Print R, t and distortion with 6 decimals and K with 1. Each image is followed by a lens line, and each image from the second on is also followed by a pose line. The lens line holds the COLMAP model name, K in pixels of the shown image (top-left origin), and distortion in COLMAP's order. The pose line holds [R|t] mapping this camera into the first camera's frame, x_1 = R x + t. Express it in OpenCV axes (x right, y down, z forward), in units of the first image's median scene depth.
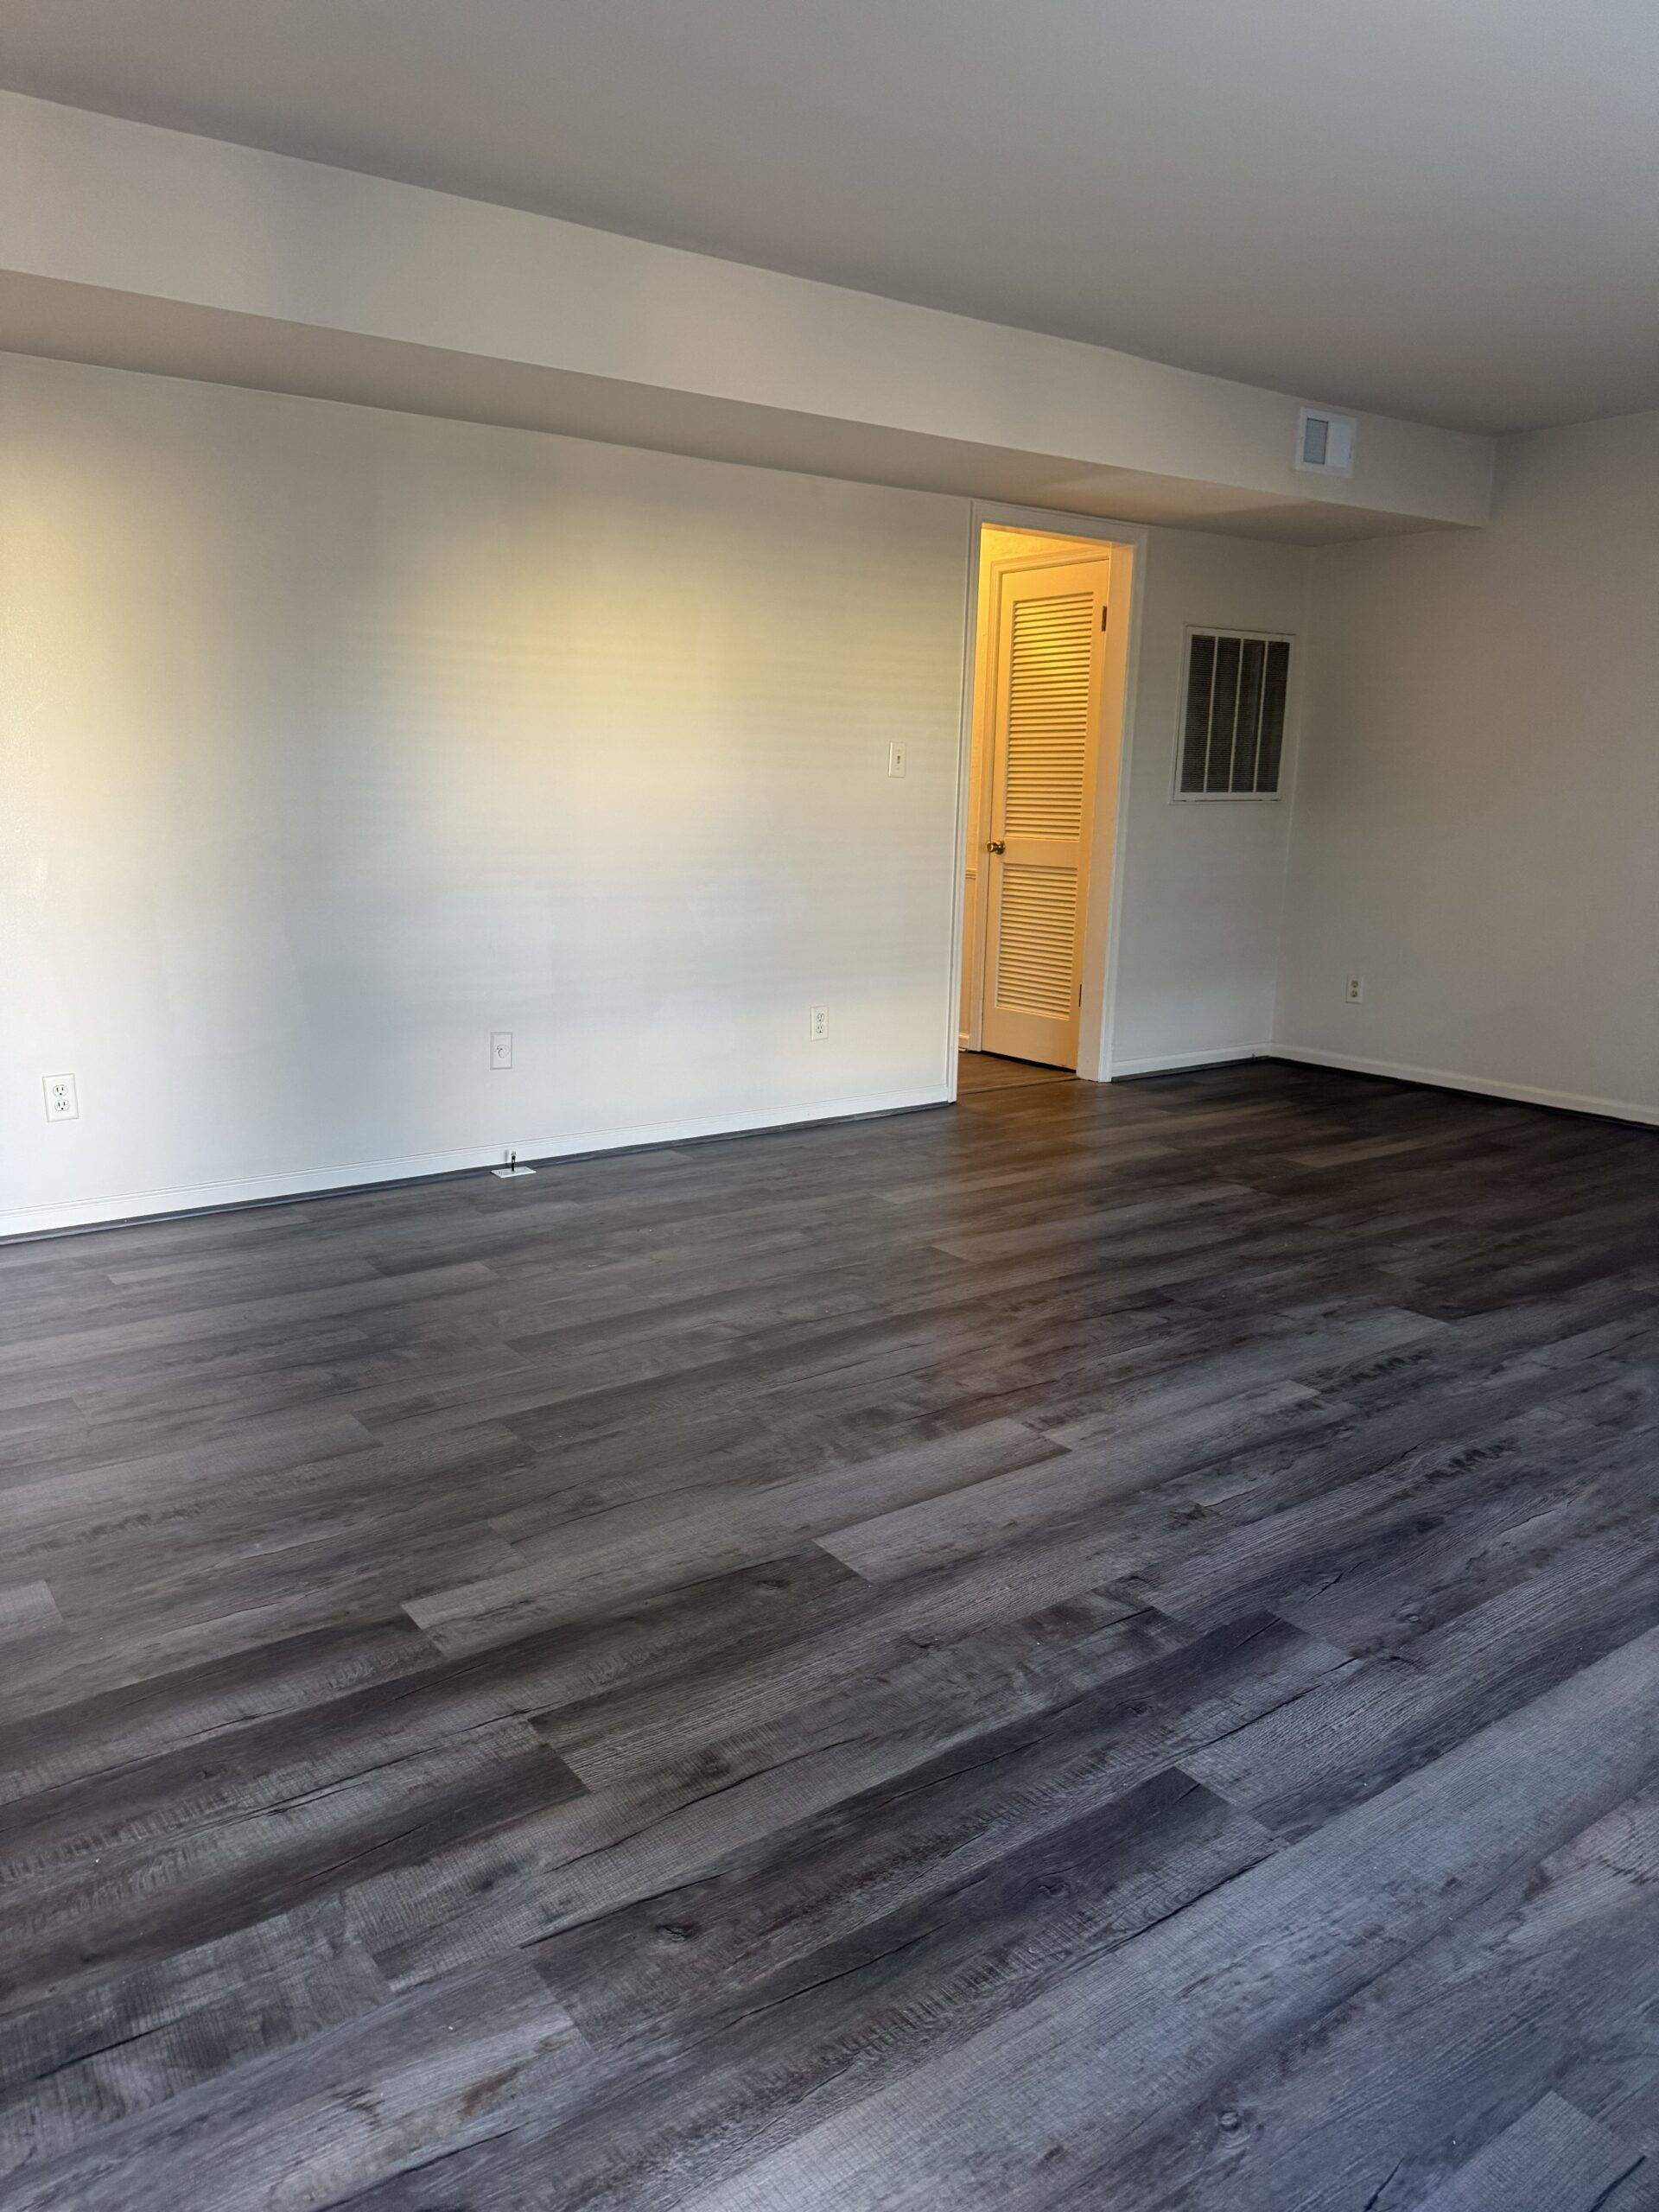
lens RADIAL K [[1566.6, 0, 829.0], [0, 1566.6, 1109.2], [0, 0, 1]] dist [0.076346, -0.099959]
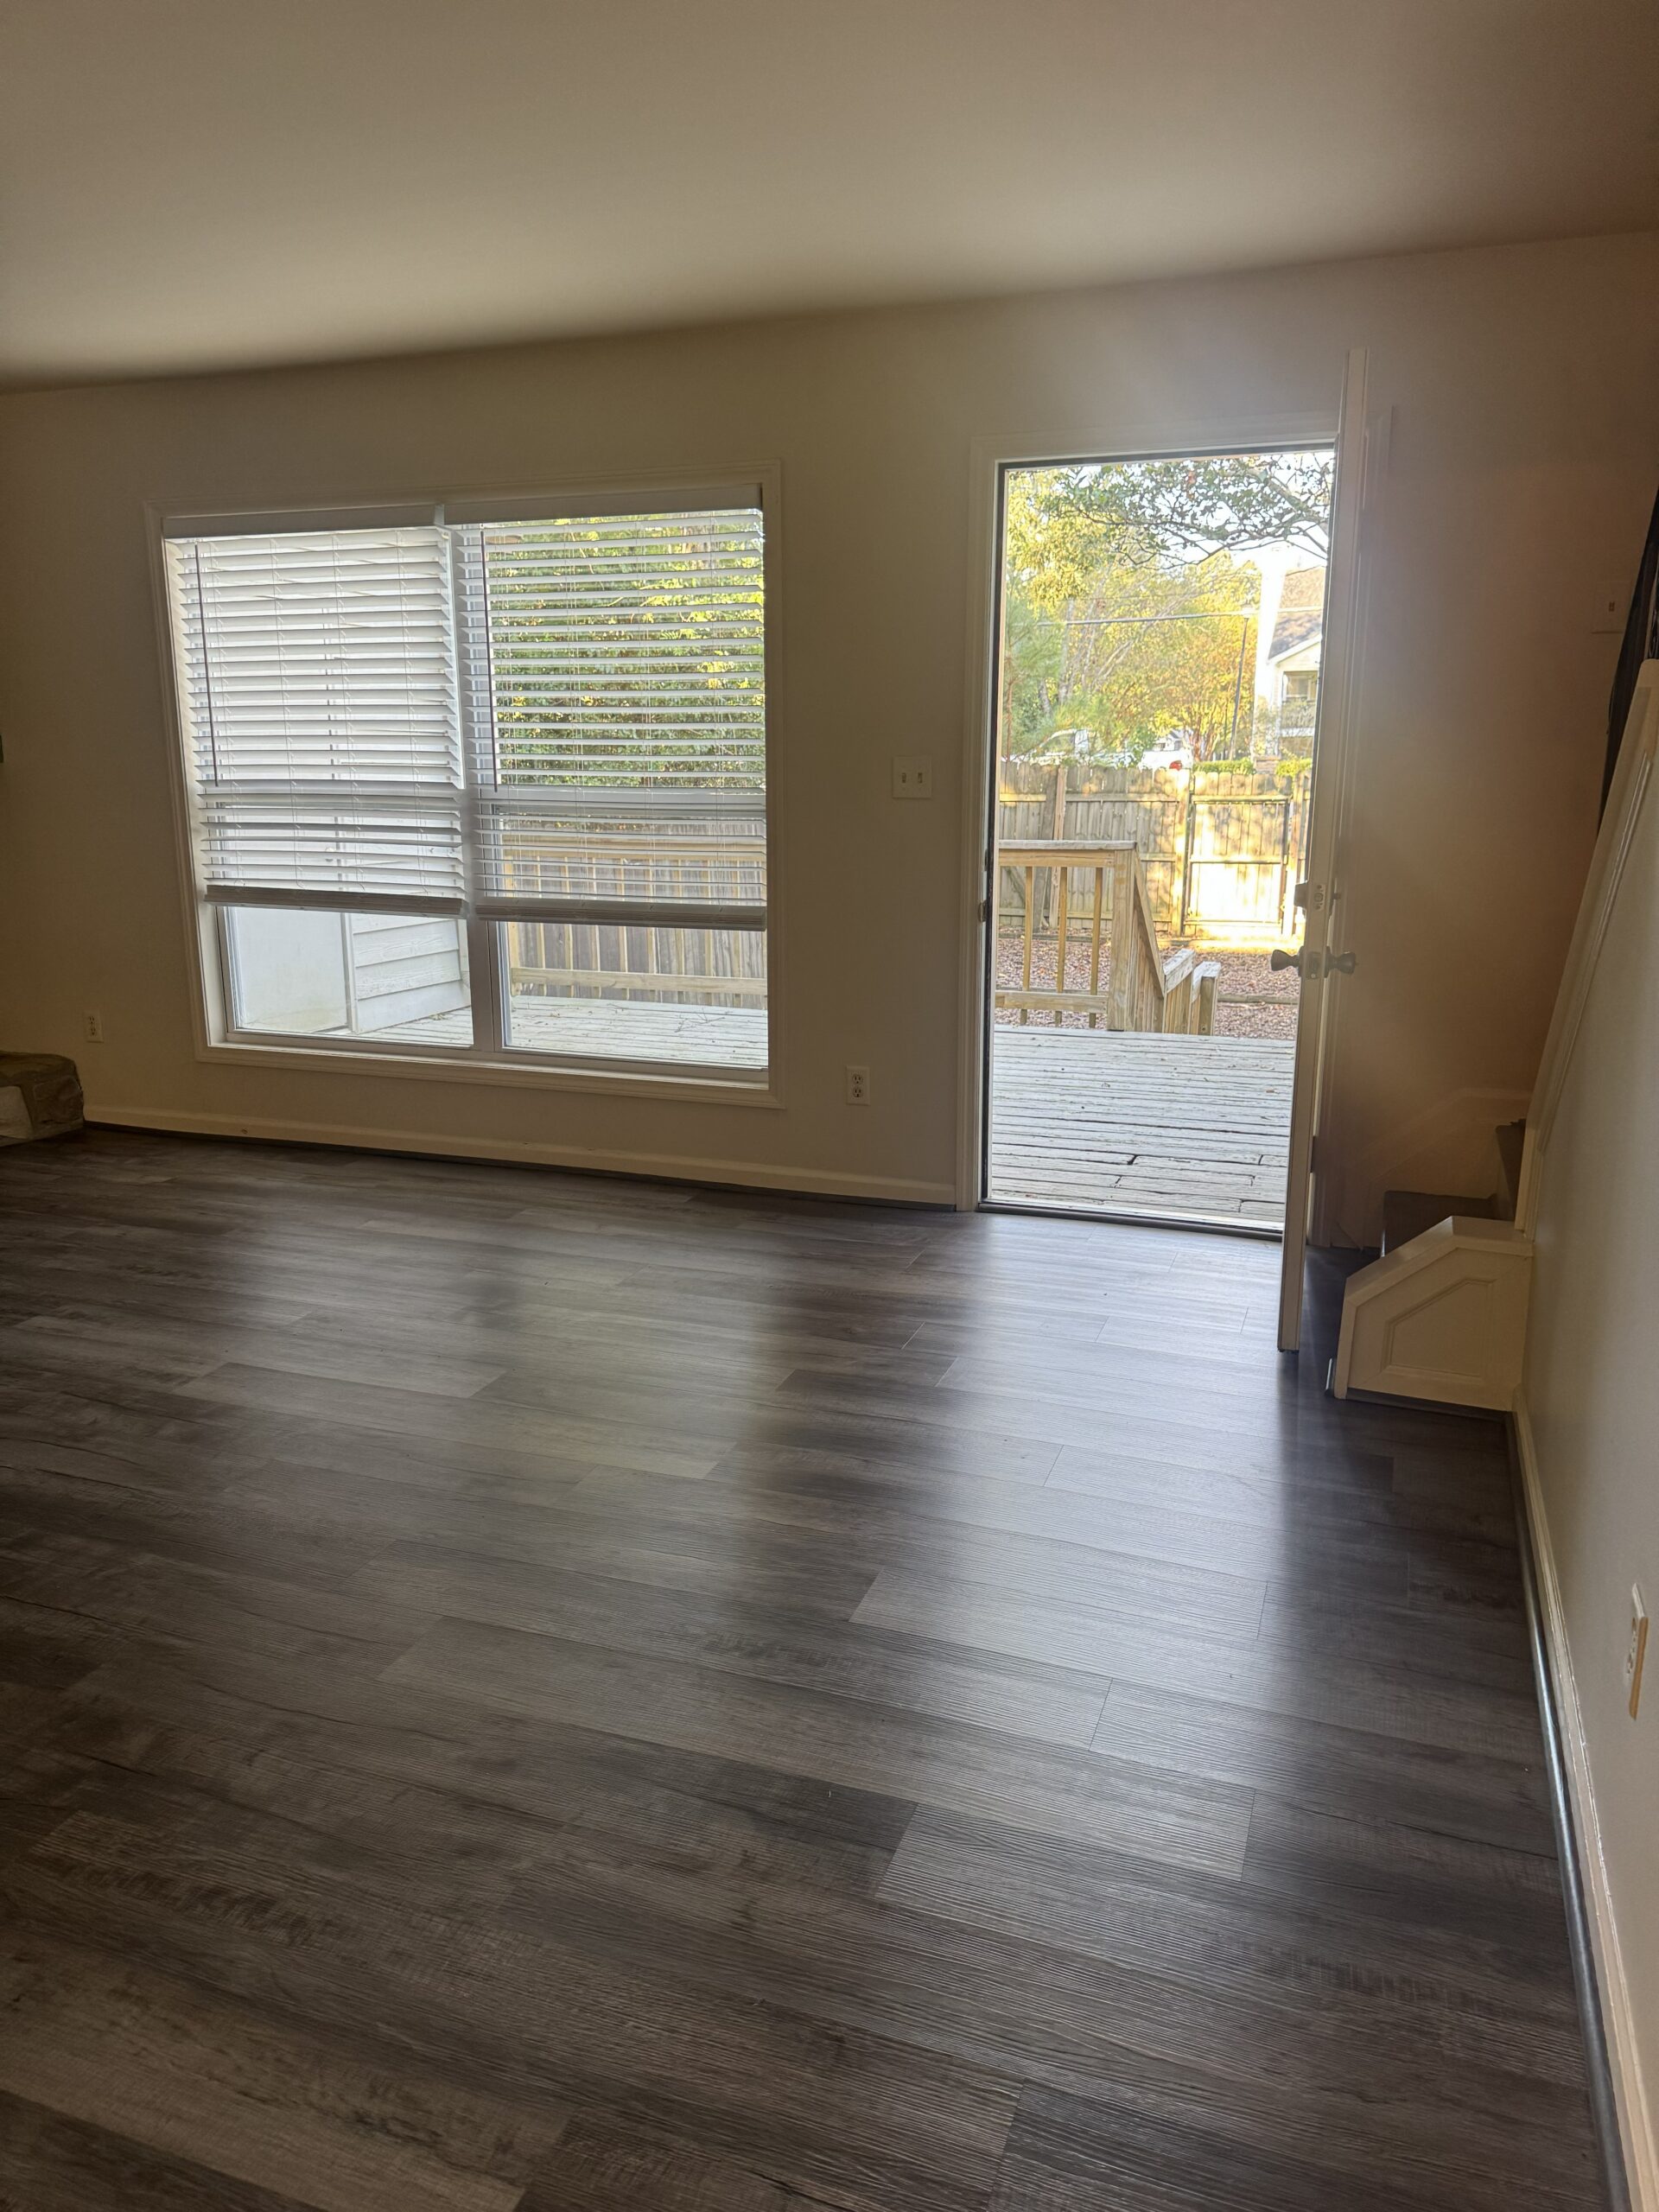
lens RADIAL K [[1566.6, 0, 846.9], [0, 1566.6, 1126.2], [0, 0, 1]] dist [0.076346, -0.099959]
pose [[-0.574529, -0.201524, 0.793287, -0.849177], [0.164539, 0.920992, 0.353131, -0.240789], [-0.801775, 0.333411, -0.495978, 0.970942]]
